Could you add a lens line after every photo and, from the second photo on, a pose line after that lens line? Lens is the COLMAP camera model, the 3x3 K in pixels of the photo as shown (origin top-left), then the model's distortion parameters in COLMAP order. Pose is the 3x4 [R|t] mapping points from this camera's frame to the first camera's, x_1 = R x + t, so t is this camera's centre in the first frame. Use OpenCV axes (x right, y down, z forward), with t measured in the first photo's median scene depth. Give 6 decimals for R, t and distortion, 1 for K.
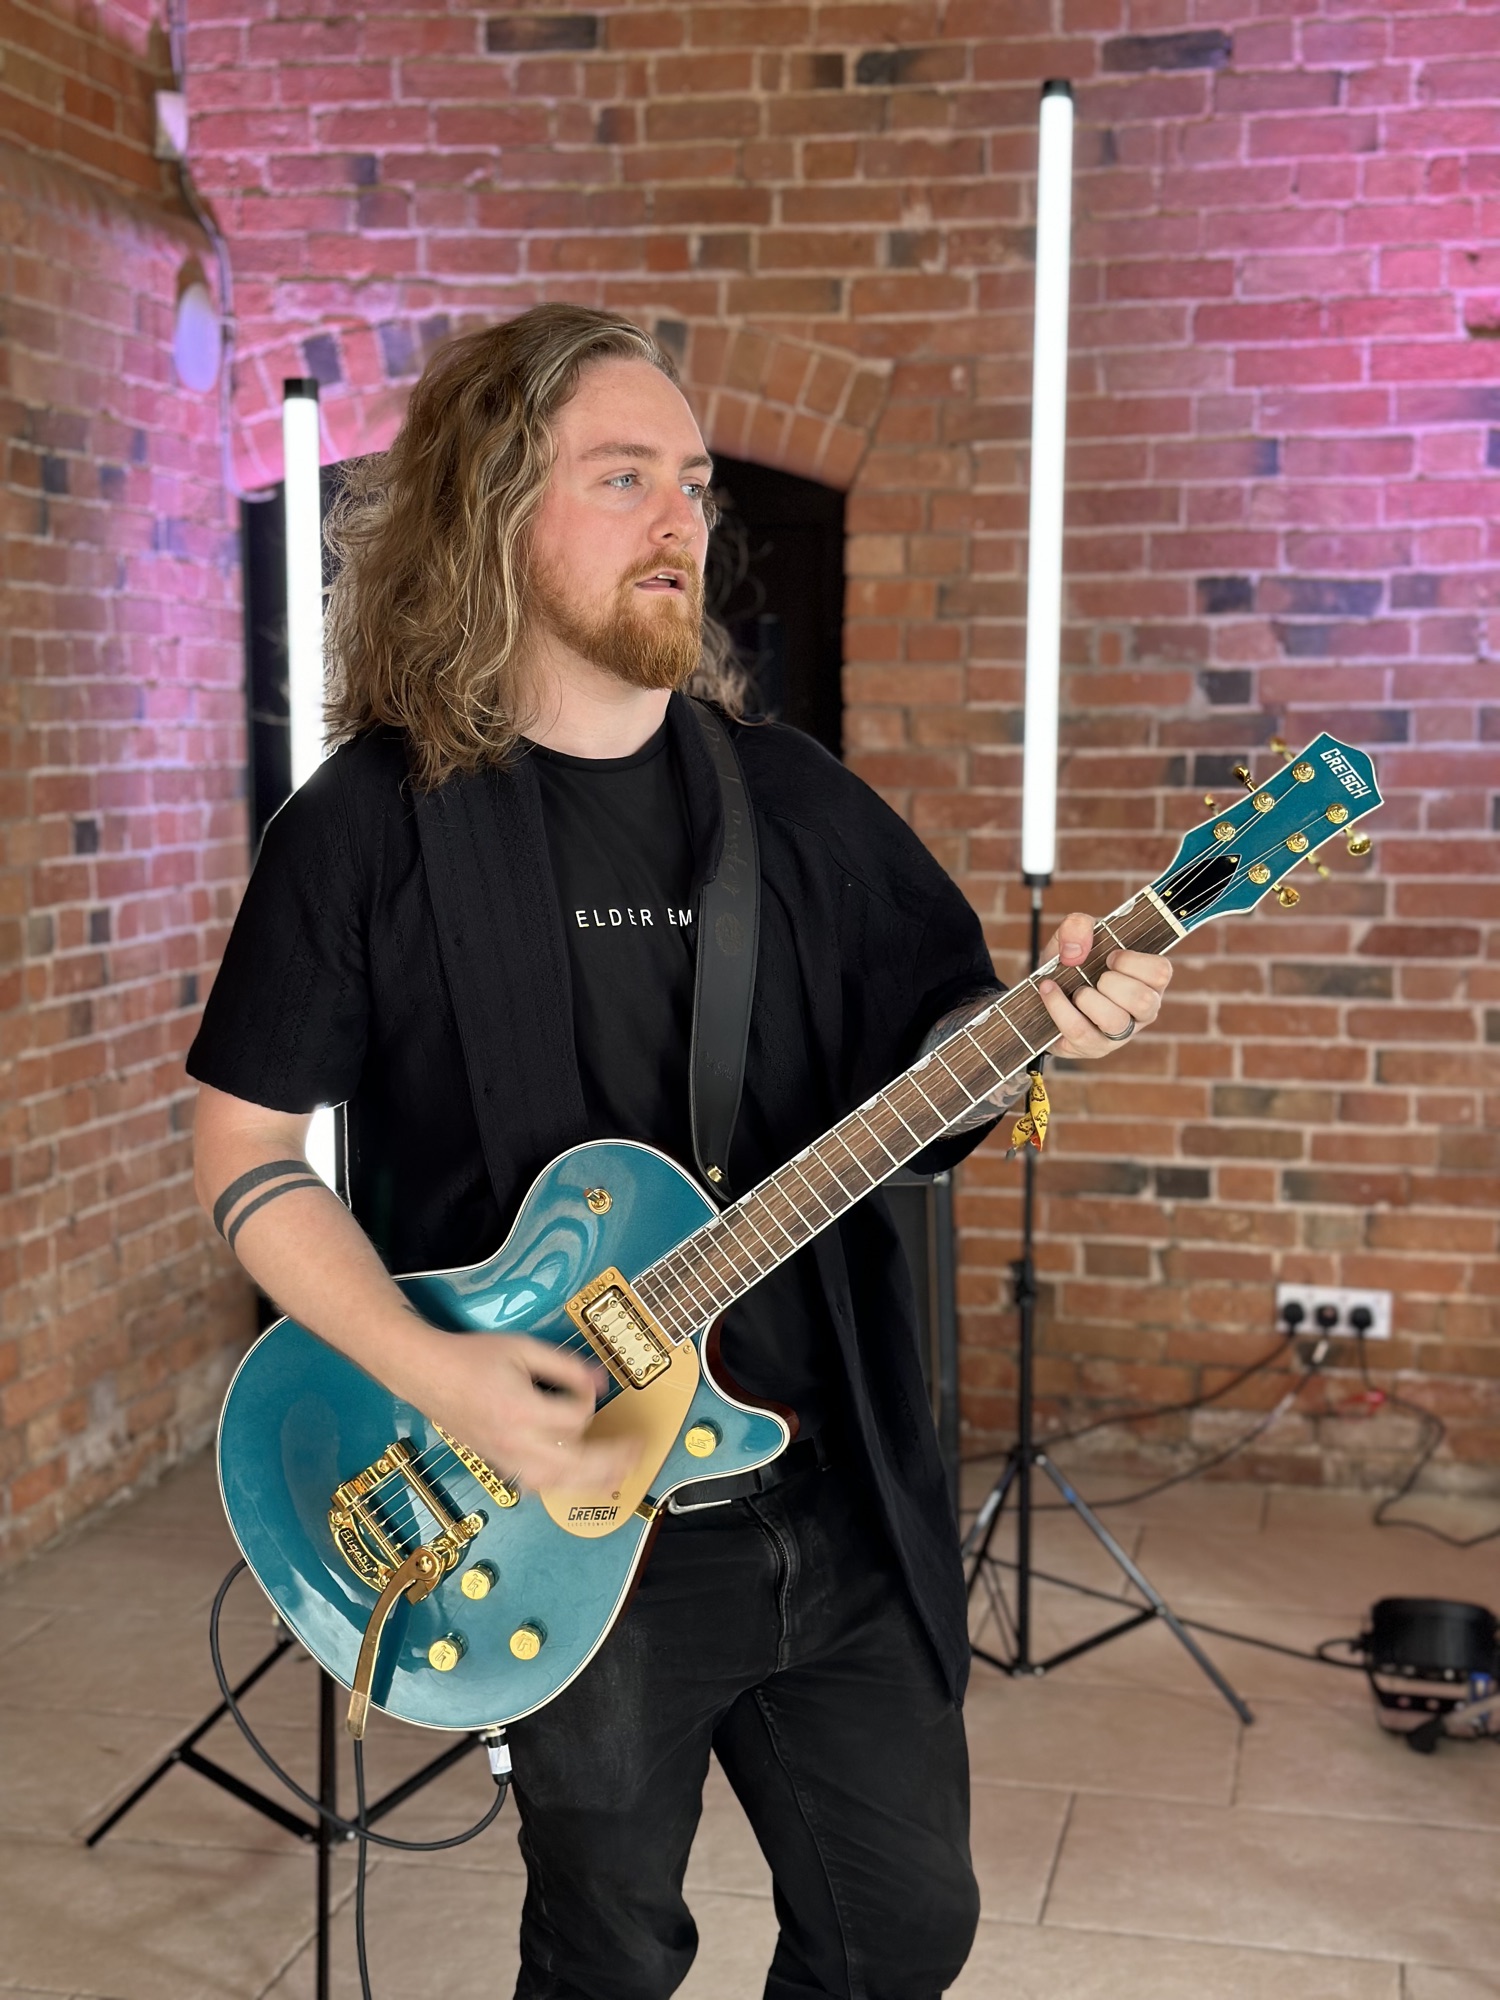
lens RADIAL K [[2747.6, 0, 745.7], [0, 2747.6, 1009.0], [0, 0, 1]] dist [0.207991, -0.488797]
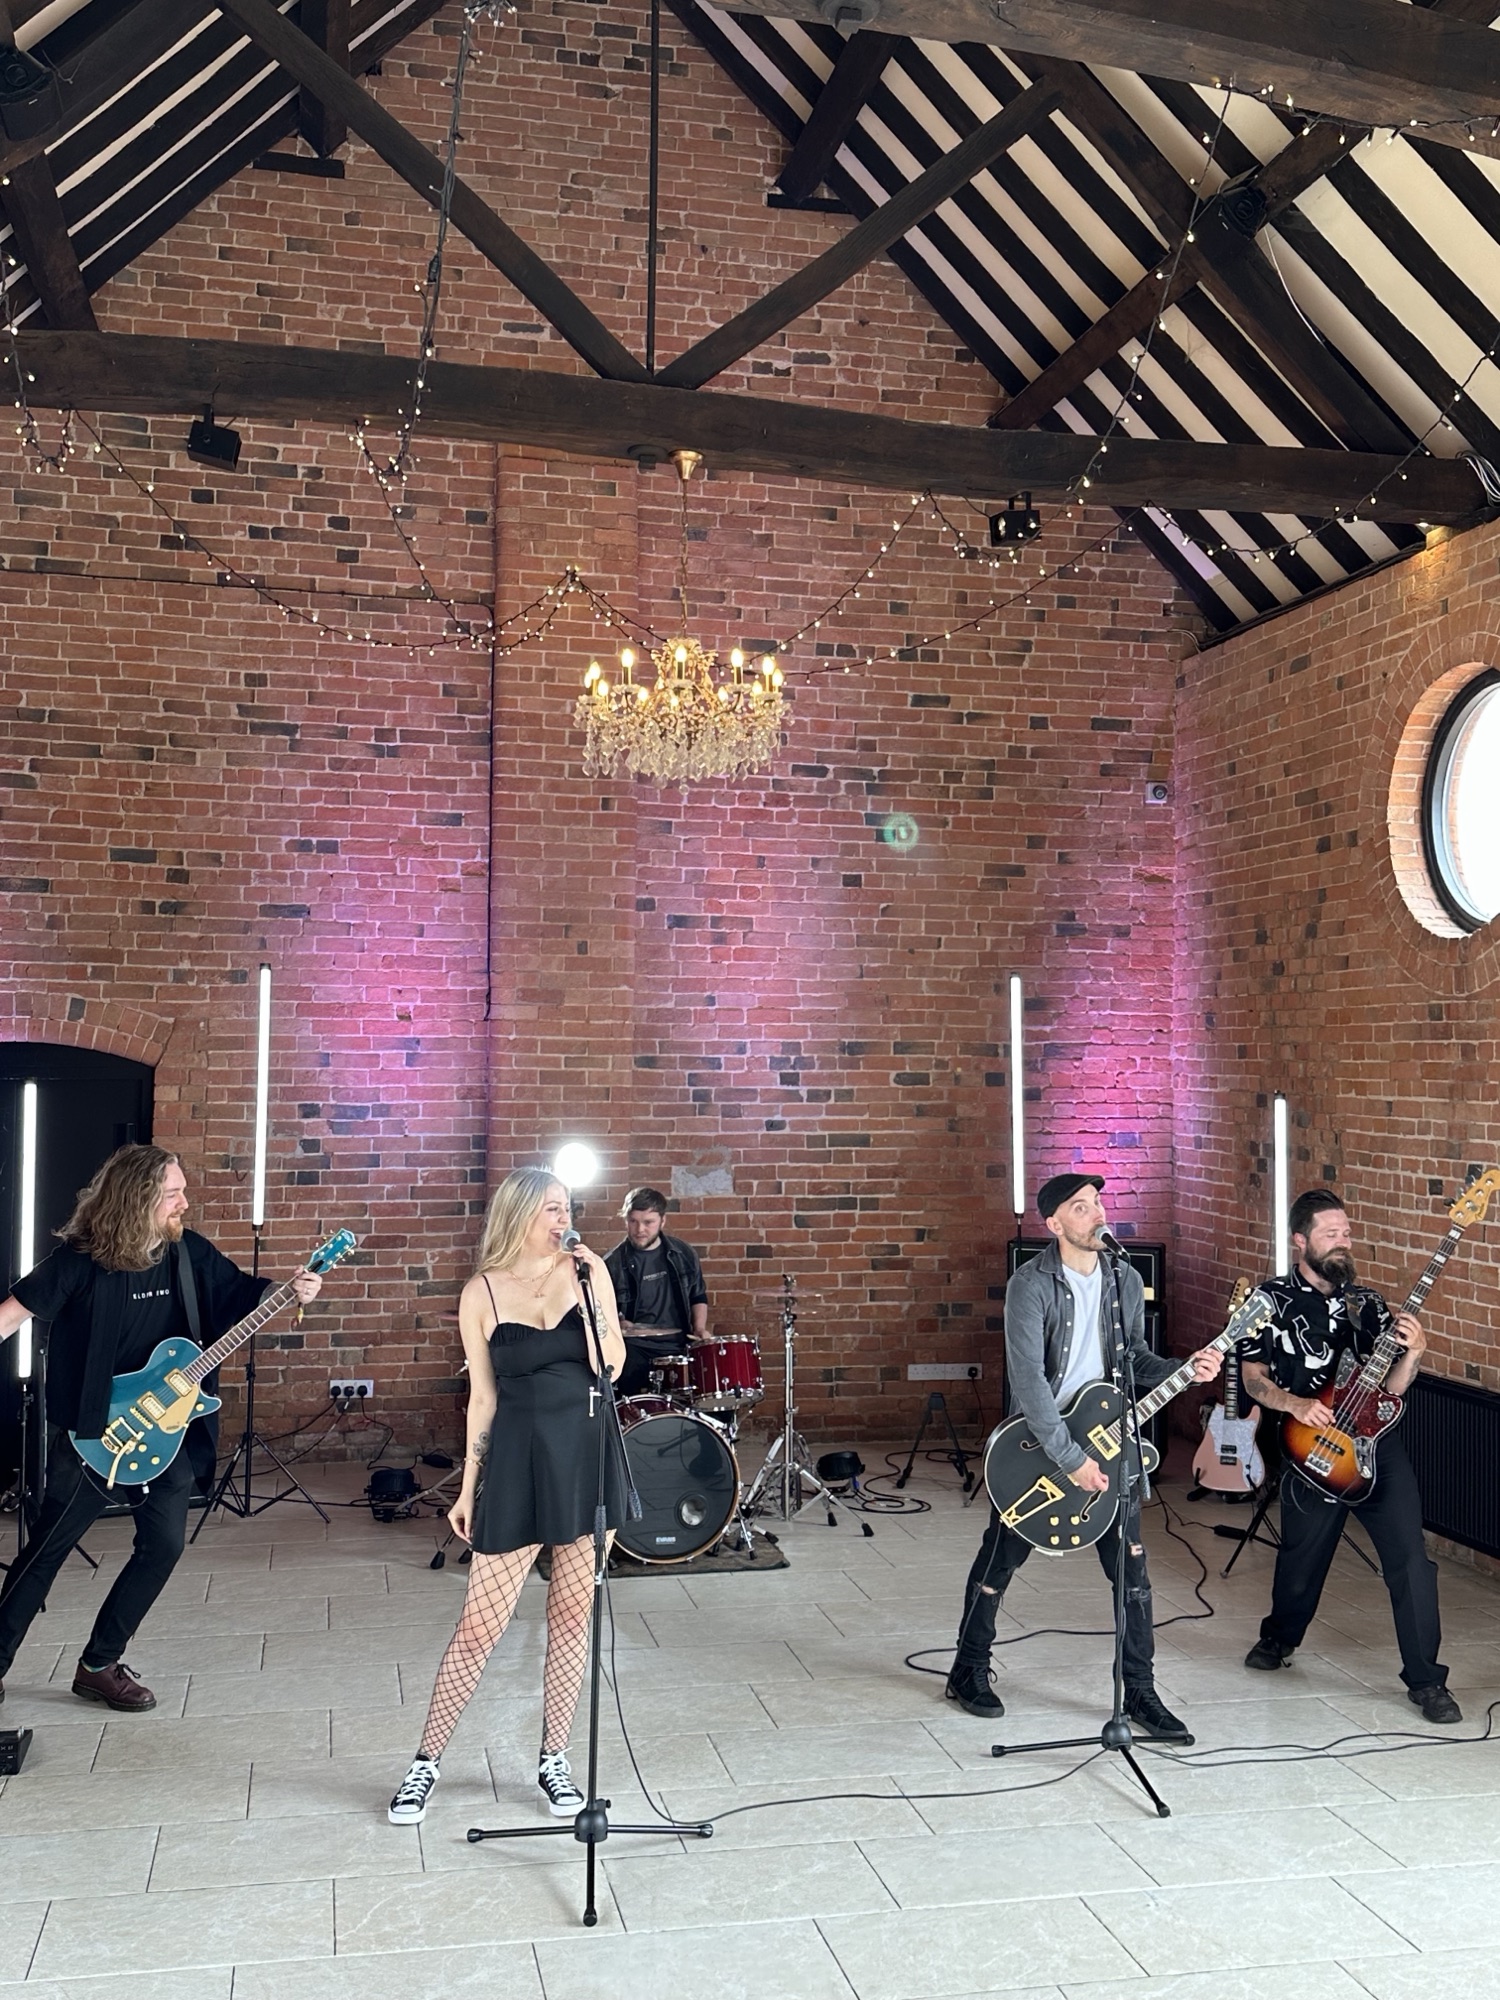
lens RADIAL K [[2002.9, 0, 754.0], [0, 2002.9, 987.9], [0, 0, 1]] dist [0.192643, -0.420142]
pose [[0.907601, 0.022129, 0.419250, -0.245943], [0.037496, 0.990346, -0.133447, 0.005802], [-0.418156, 0.136837, 0.898010, -0.894126]]
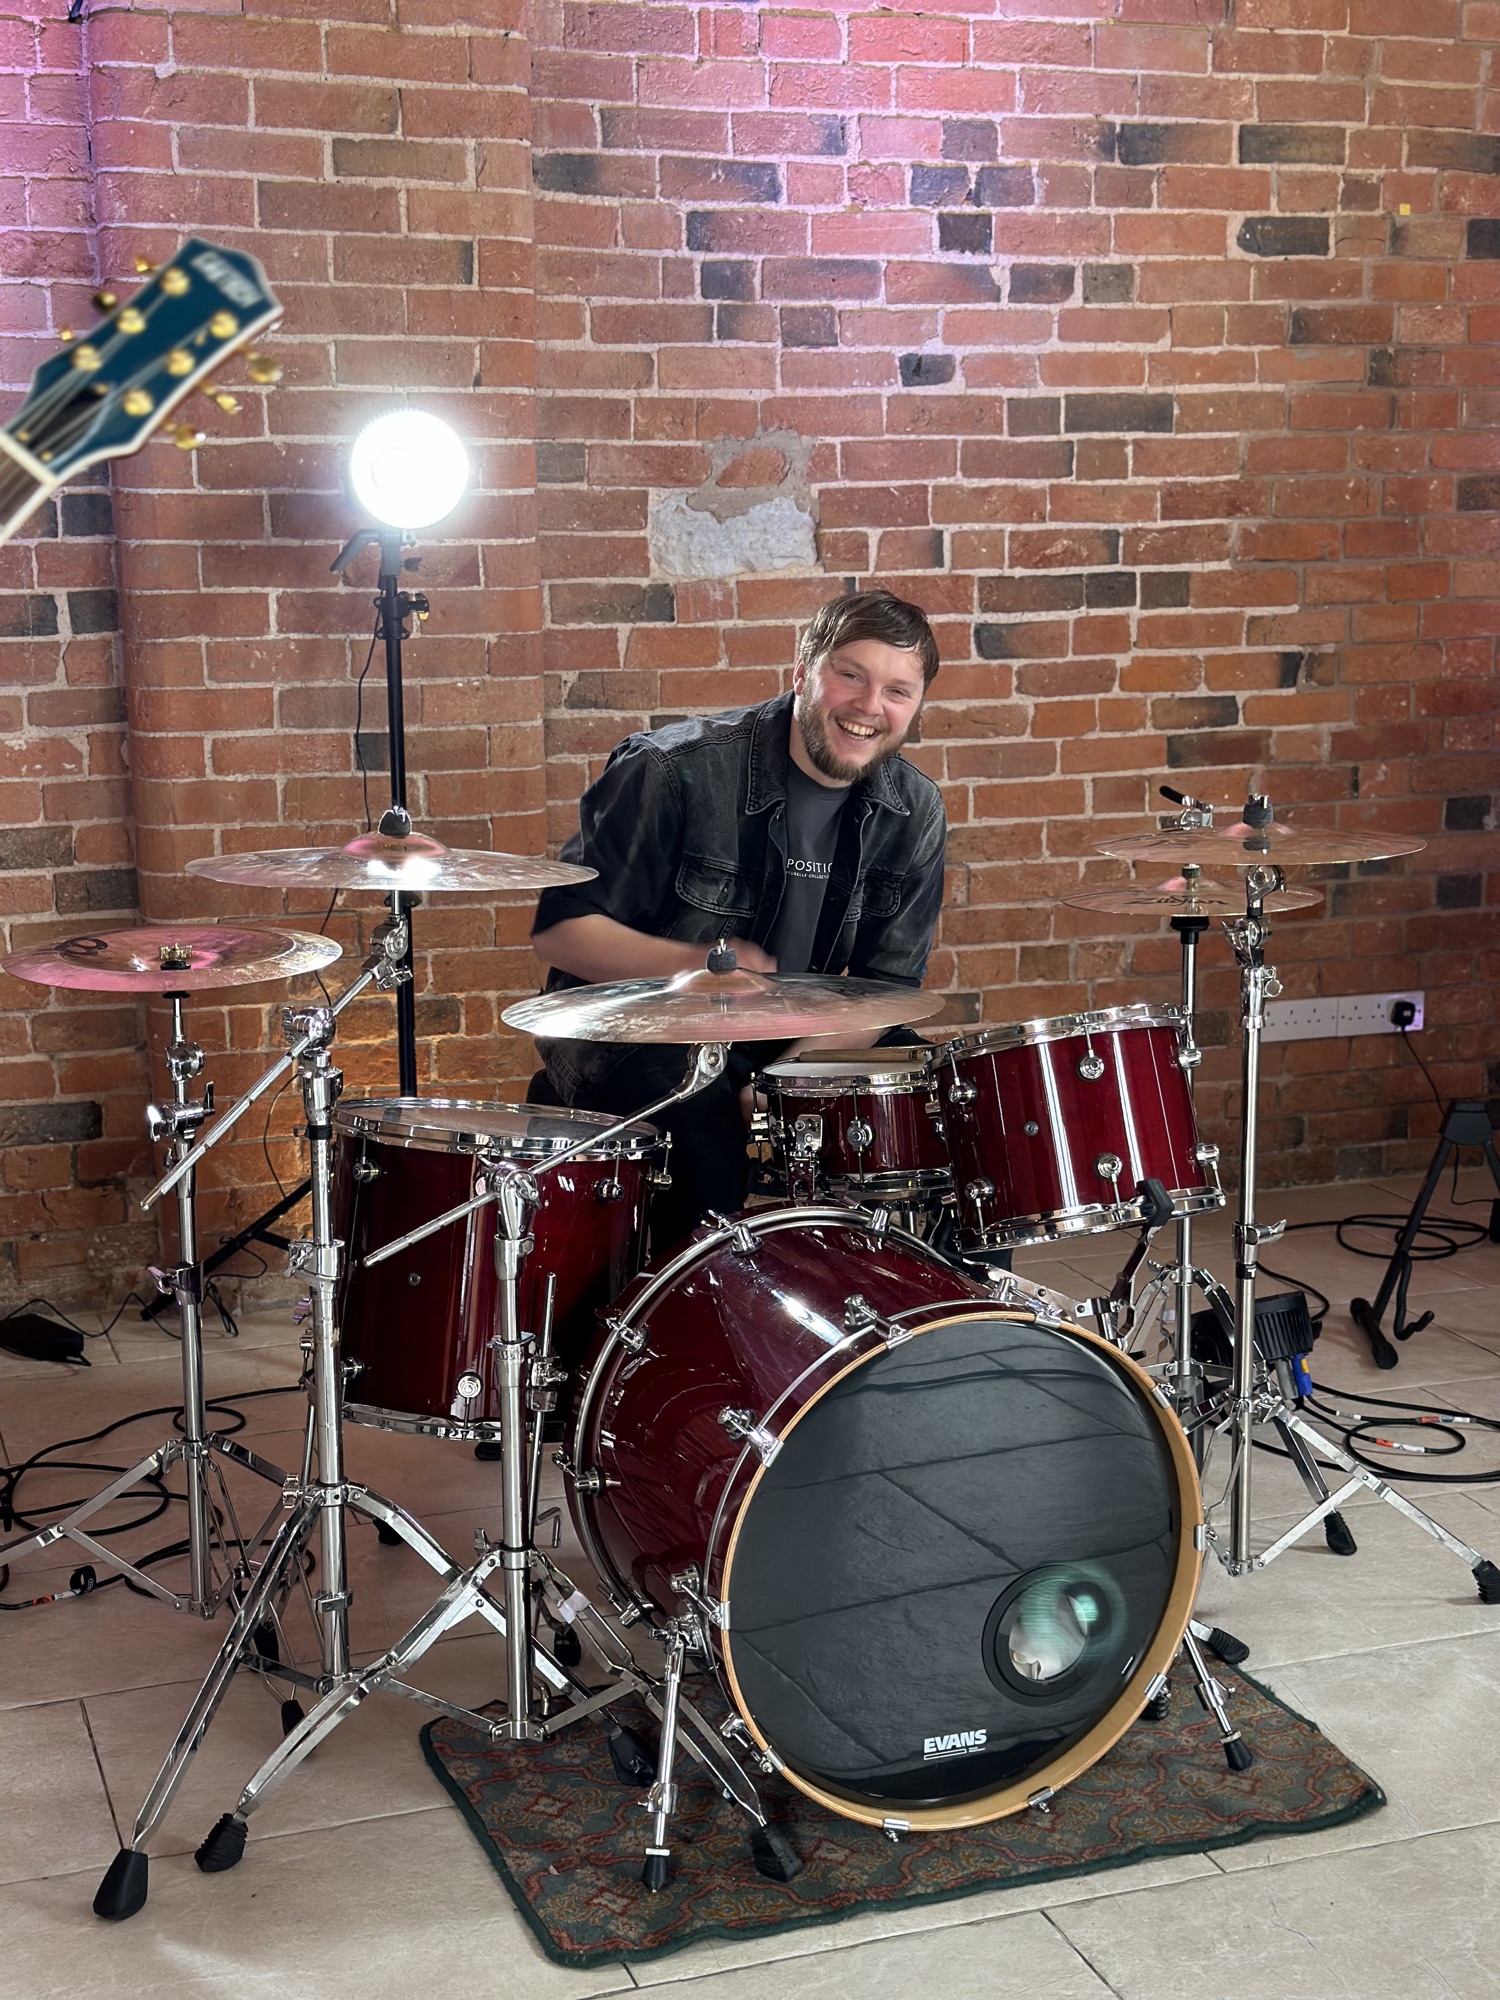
lens RADIAL K [[2757.9, 0, 755.2], [0, 2757.9, 1027.5], [0, 0, 1]] dist [0.205876, -0.435467]
pose [[0.843047, -0.110230, 0.526422, 0.015676], [0.064910, 0.992471, 0.103867, 0.000280], [-0.533908, -0.053395, 0.843855, 0.090440]]
